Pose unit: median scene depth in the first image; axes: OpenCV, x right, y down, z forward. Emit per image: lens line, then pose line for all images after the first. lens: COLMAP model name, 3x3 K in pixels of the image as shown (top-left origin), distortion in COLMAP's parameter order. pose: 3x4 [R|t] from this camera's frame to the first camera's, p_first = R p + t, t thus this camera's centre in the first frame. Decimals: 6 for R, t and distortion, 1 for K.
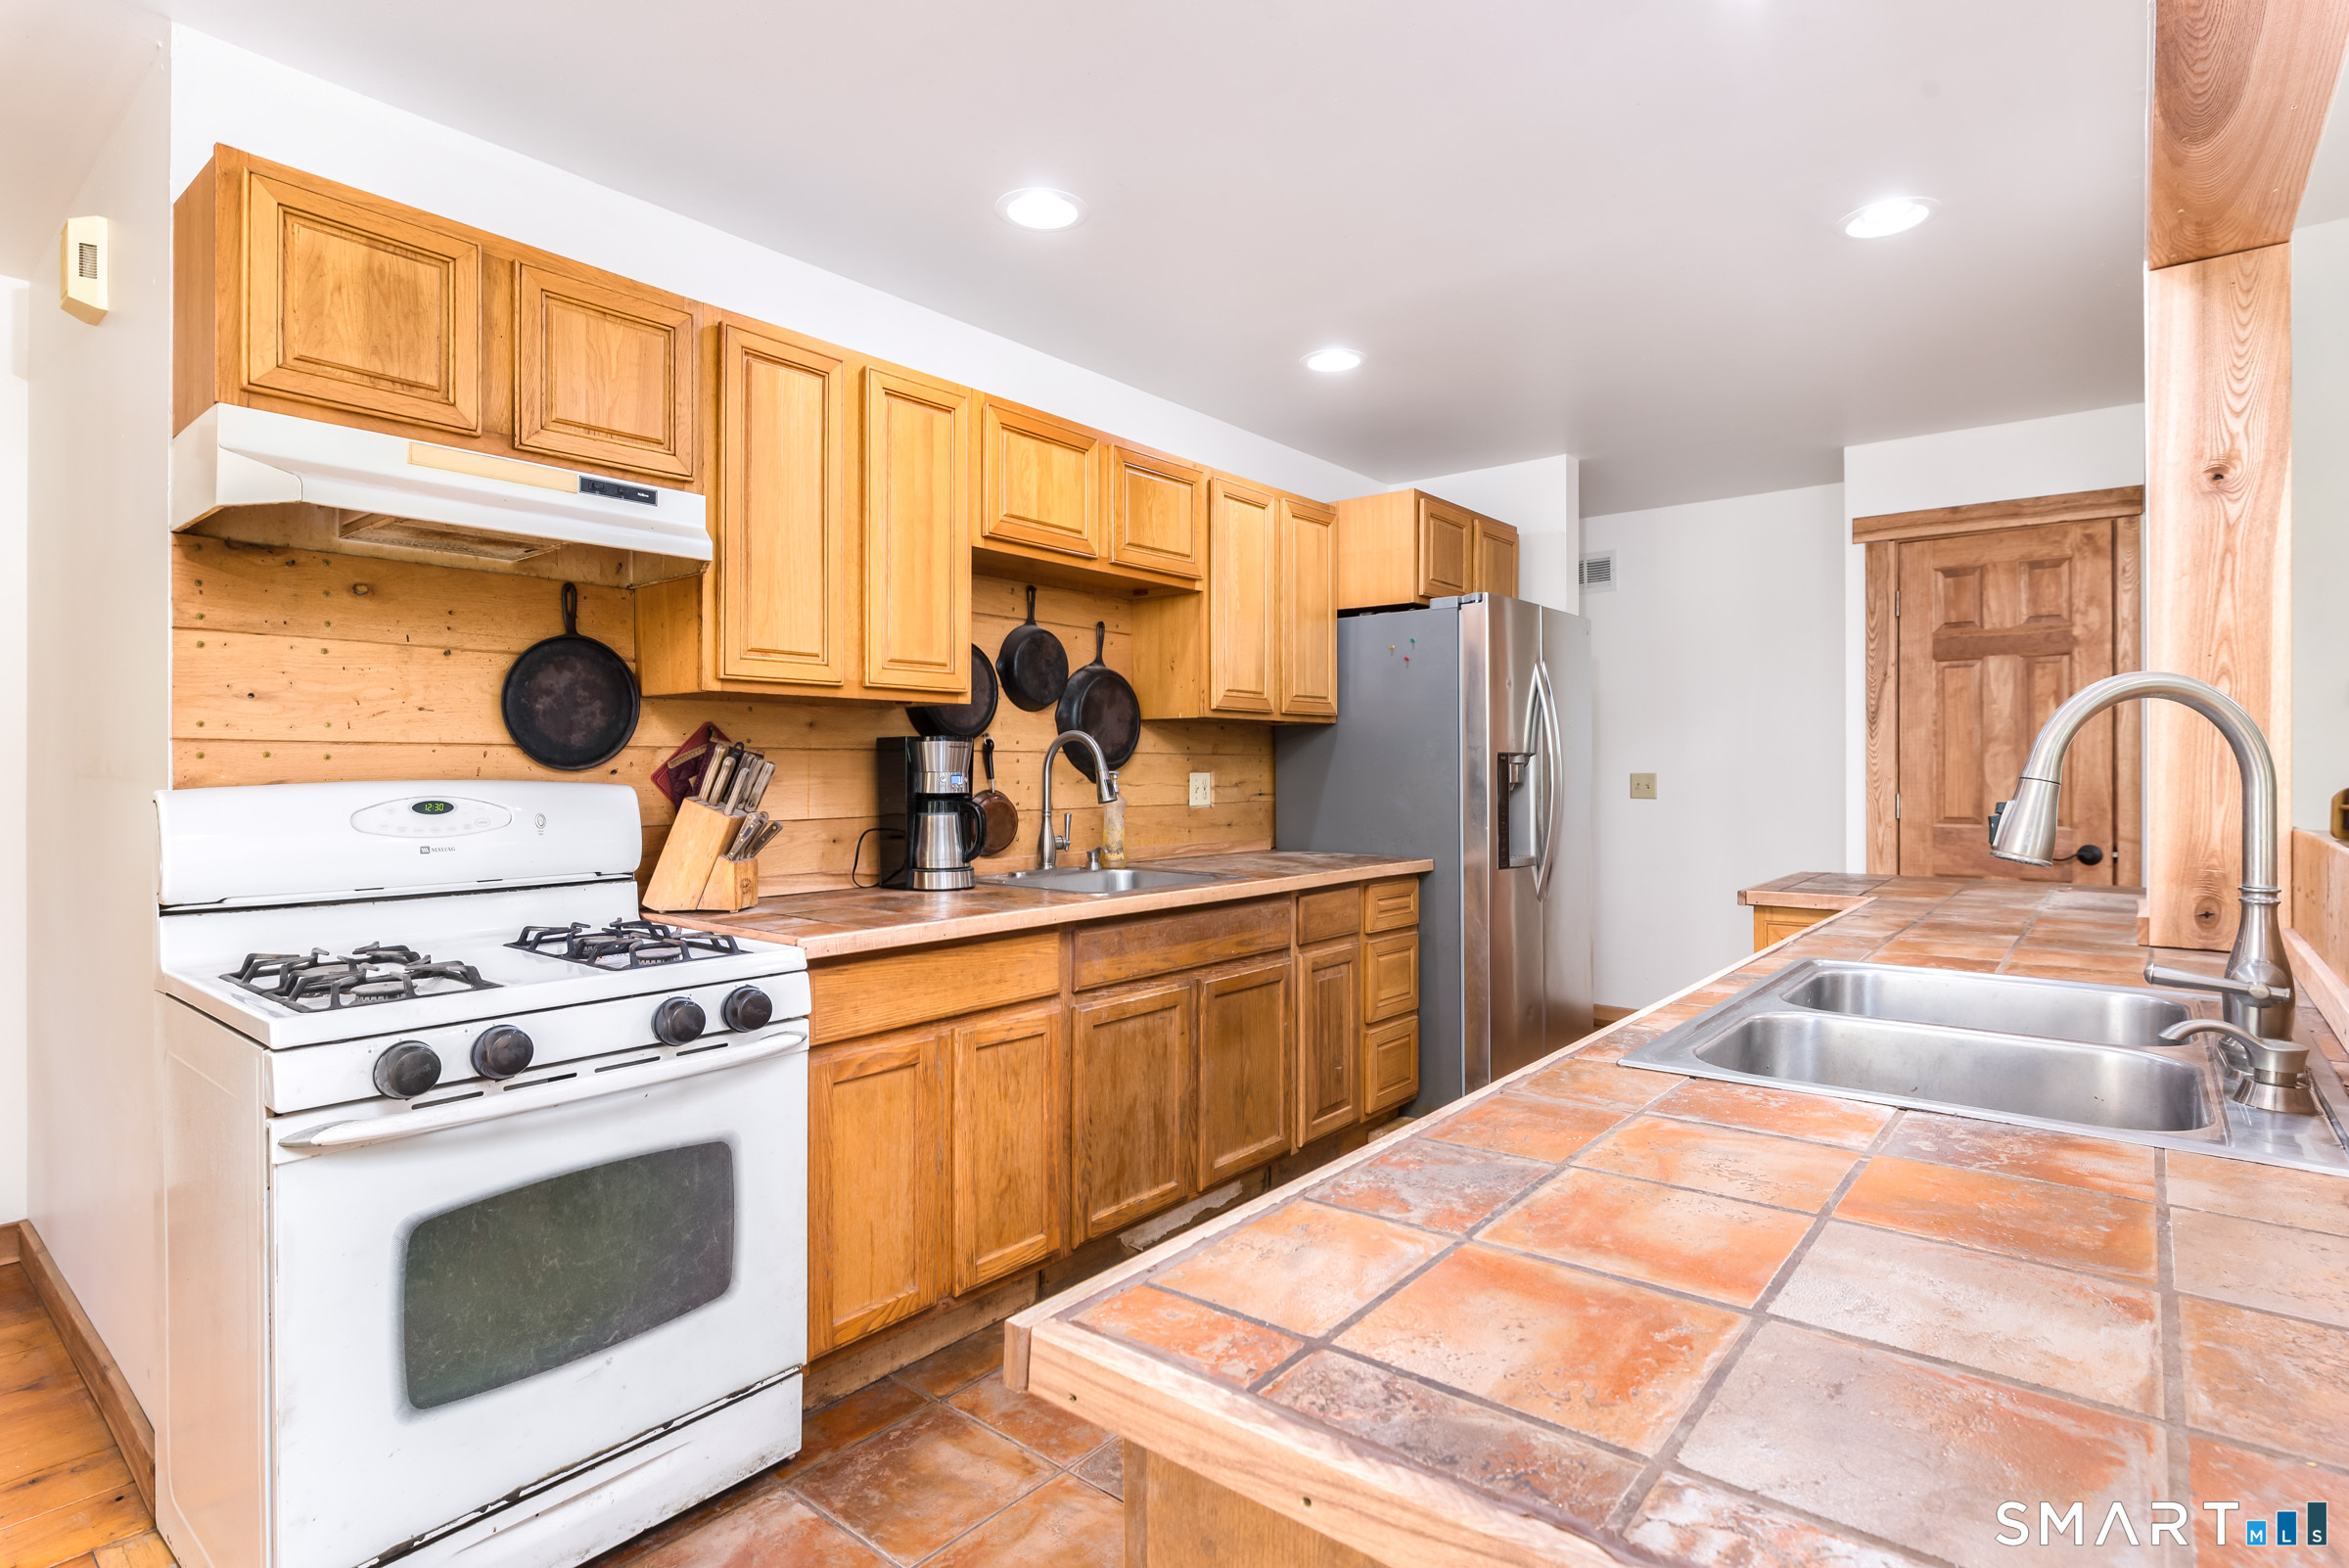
lens RADIAL K [[1185.5, 0, 1172.4], [0, 1185.5, 781.8], [0, 0, 1]] dist [0.001329, 0.000105]
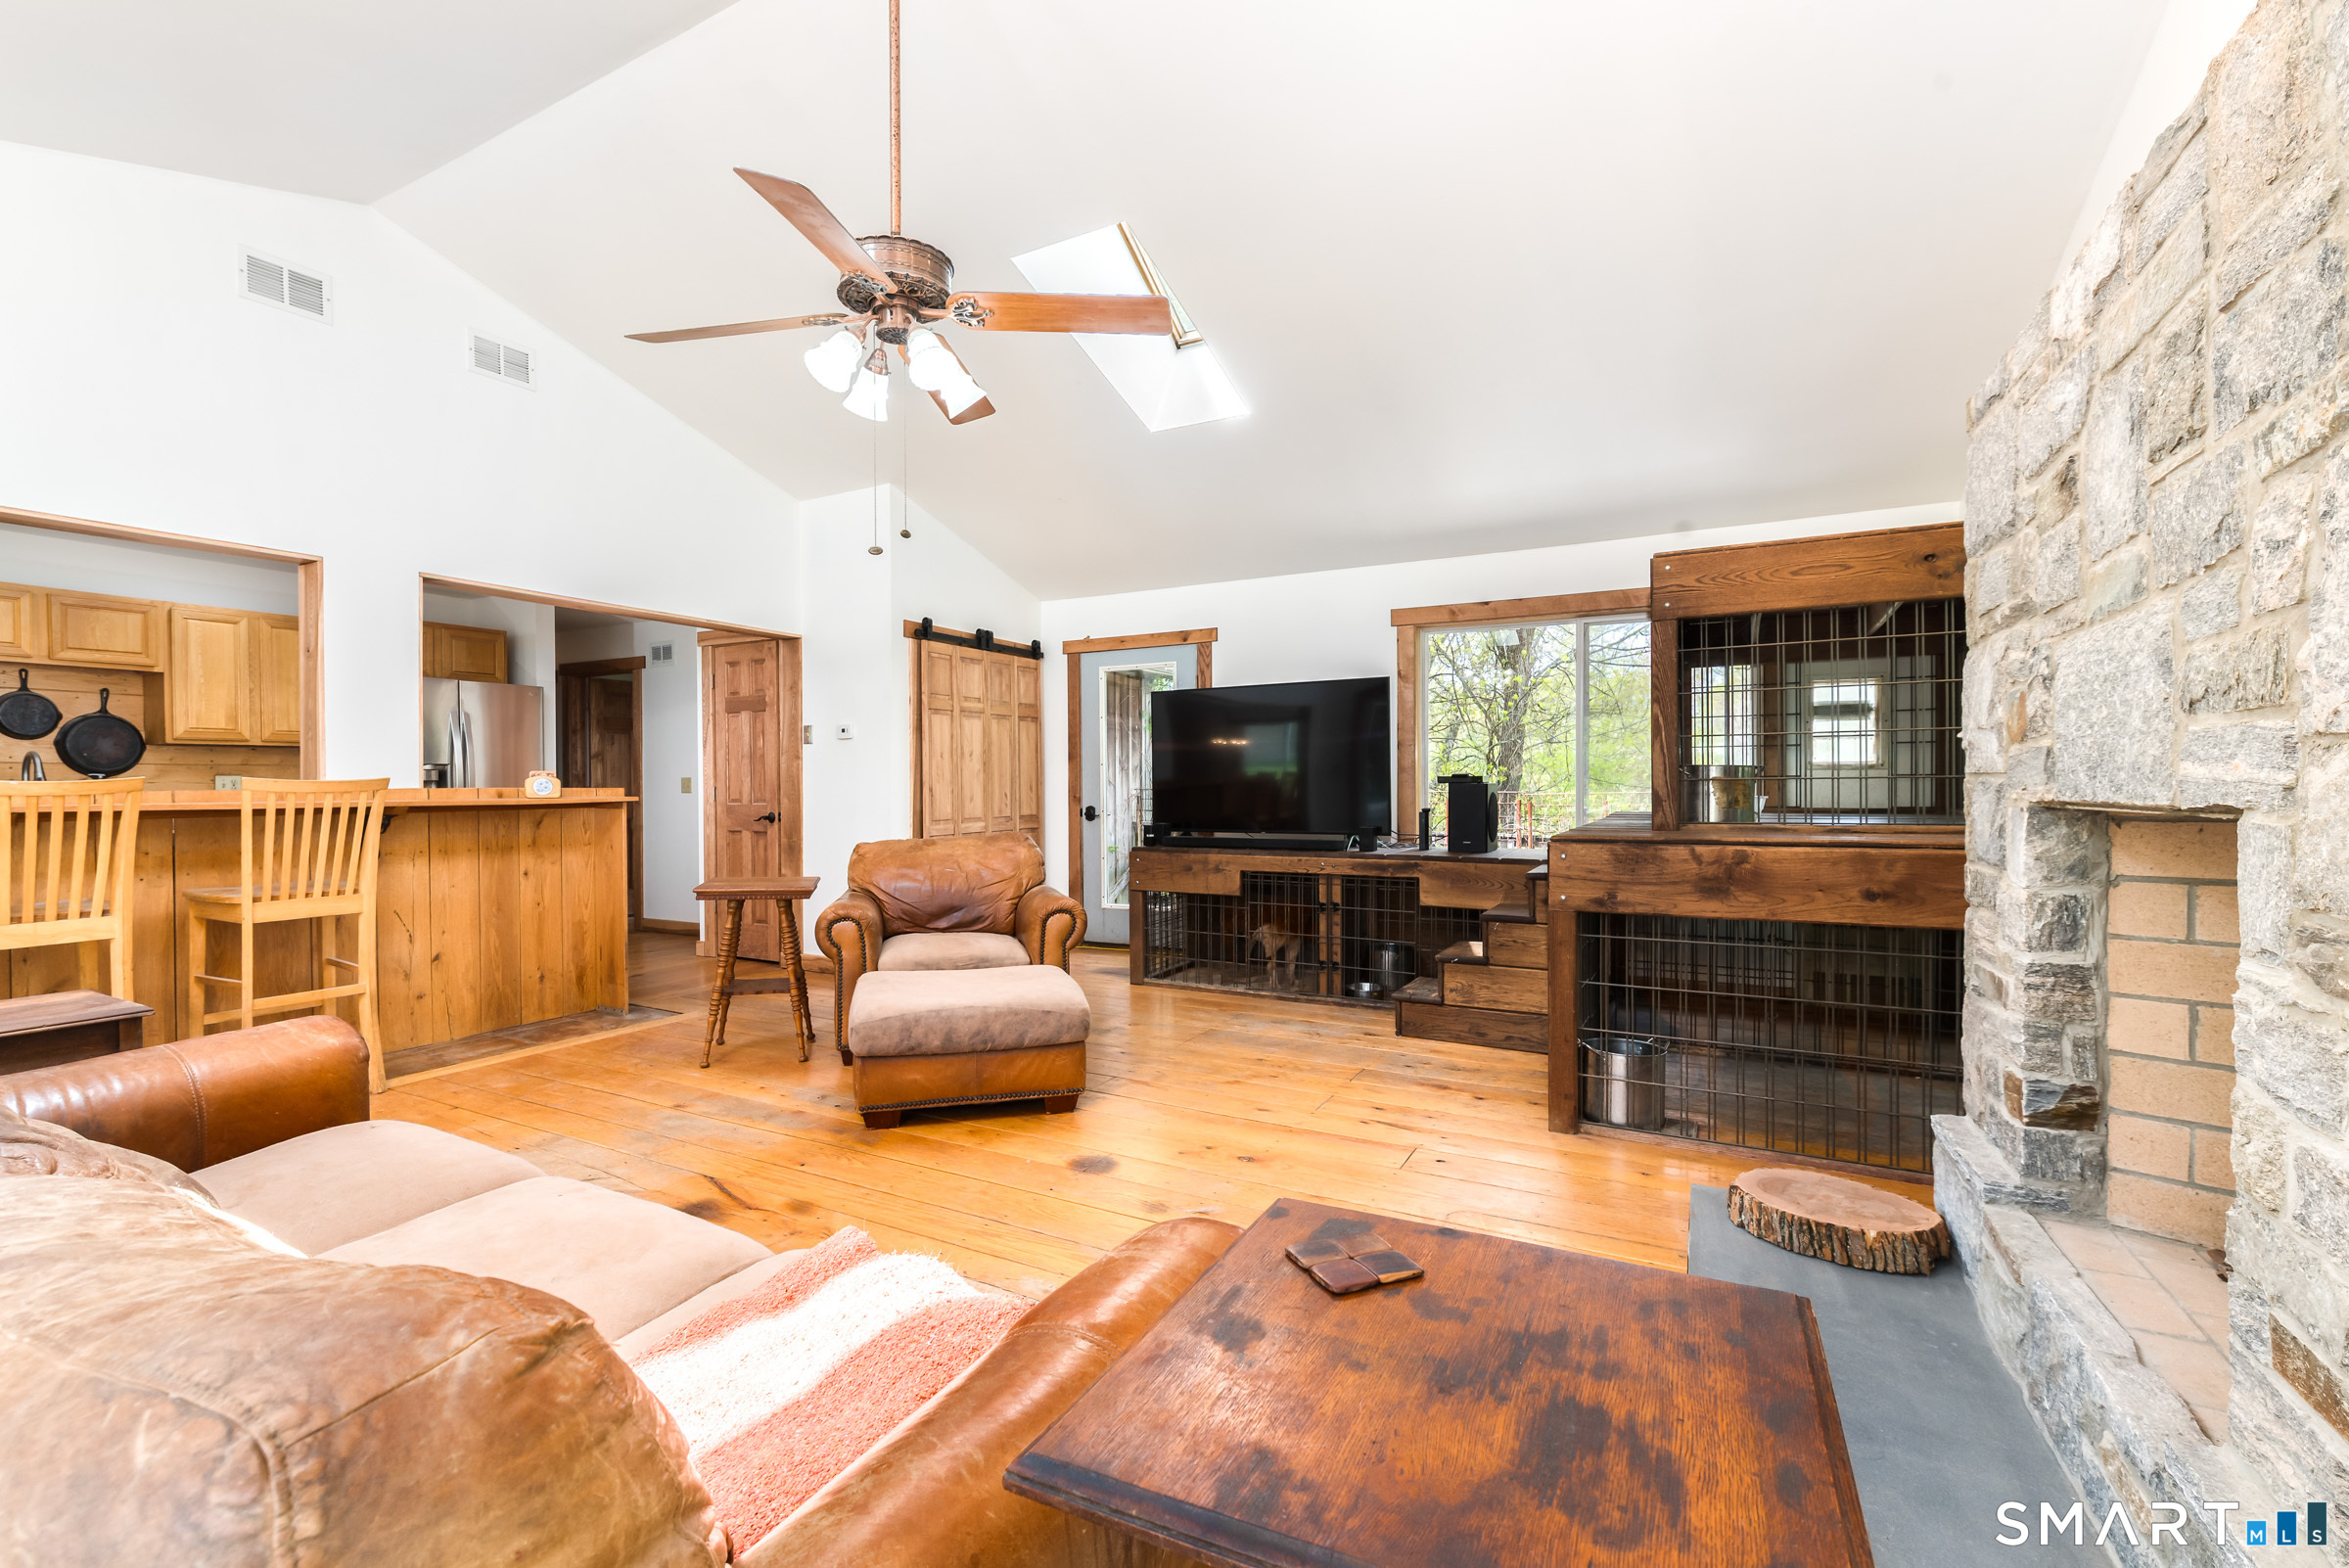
lens RADIAL K [[1015.7, 0, 1152.5], [0, 1015.7, 793.6], [0, 0, 1]] dist [0.001324, -0.001574]
pose [[0.981674, -0.004025, 0.190524, 1.111308], [0.002860, 0.999976, 0.006387, 0.014985], [-0.190545, -0.005725, 0.981662, -0.729096]]
